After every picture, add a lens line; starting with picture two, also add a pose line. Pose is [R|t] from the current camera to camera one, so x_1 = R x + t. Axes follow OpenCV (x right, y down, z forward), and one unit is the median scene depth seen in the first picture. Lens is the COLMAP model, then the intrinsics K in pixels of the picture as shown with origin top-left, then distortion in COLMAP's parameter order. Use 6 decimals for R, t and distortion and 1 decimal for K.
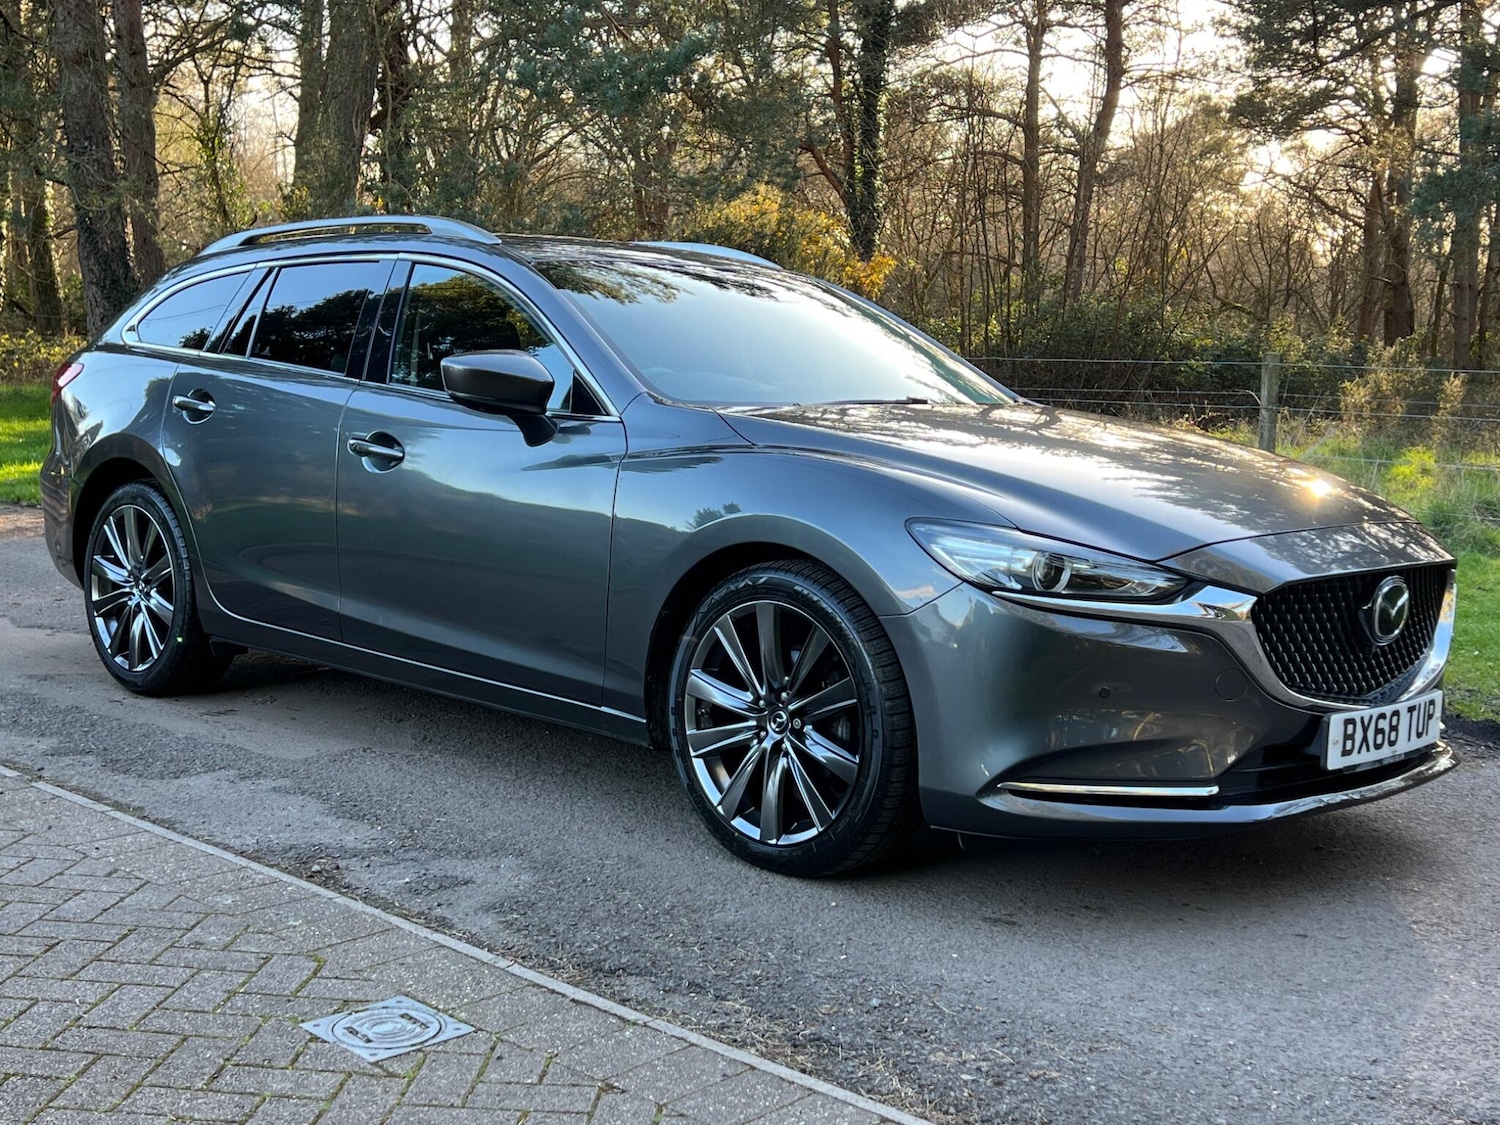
lens RADIAL K [[1858.4, 0, 751.3], [0, 1858.4, 561.4], [0, 0, 1]] dist [0.157742, -0.425070]
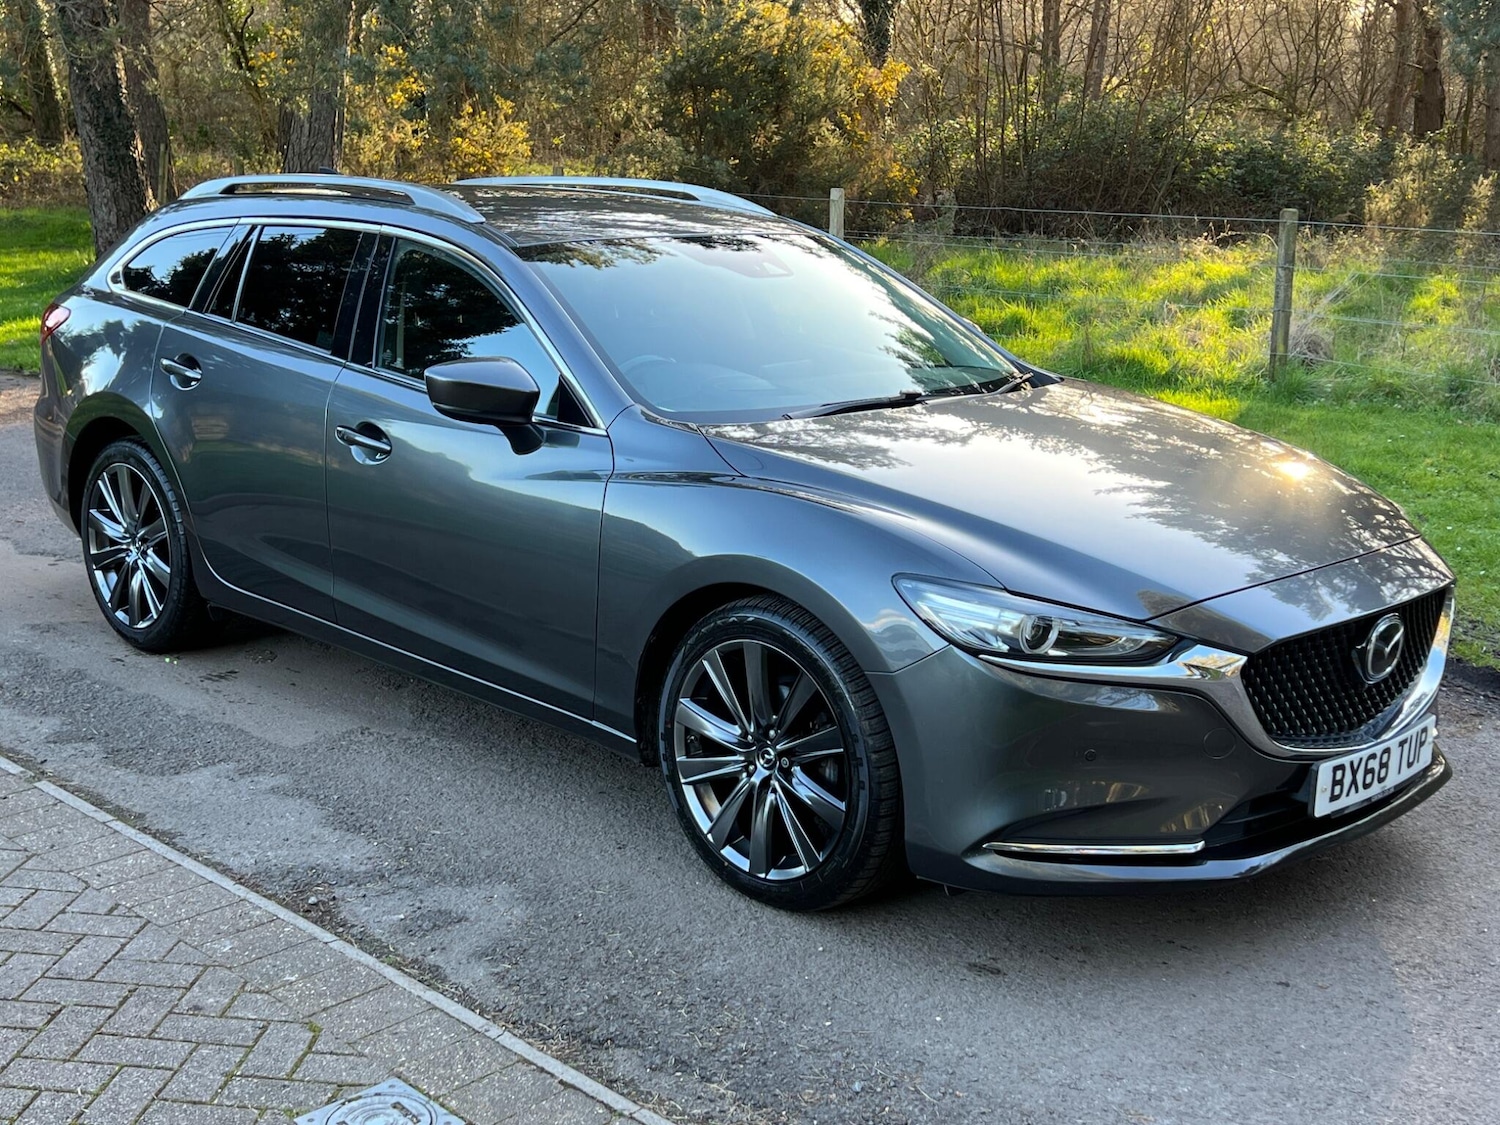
lens RADIAL K [[1857.3, 0, 733.0], [0, 1857.3, 557.5], [0, 0, 1]] dist [0.143657, -0.361911]
pose [[0.999817, -0.005021, -0.018439, 0.015885], [0.007229, 0.992544, 0.121670, -0.147161], [0.017691, -0.121781, 0.992399, 0.019282]]
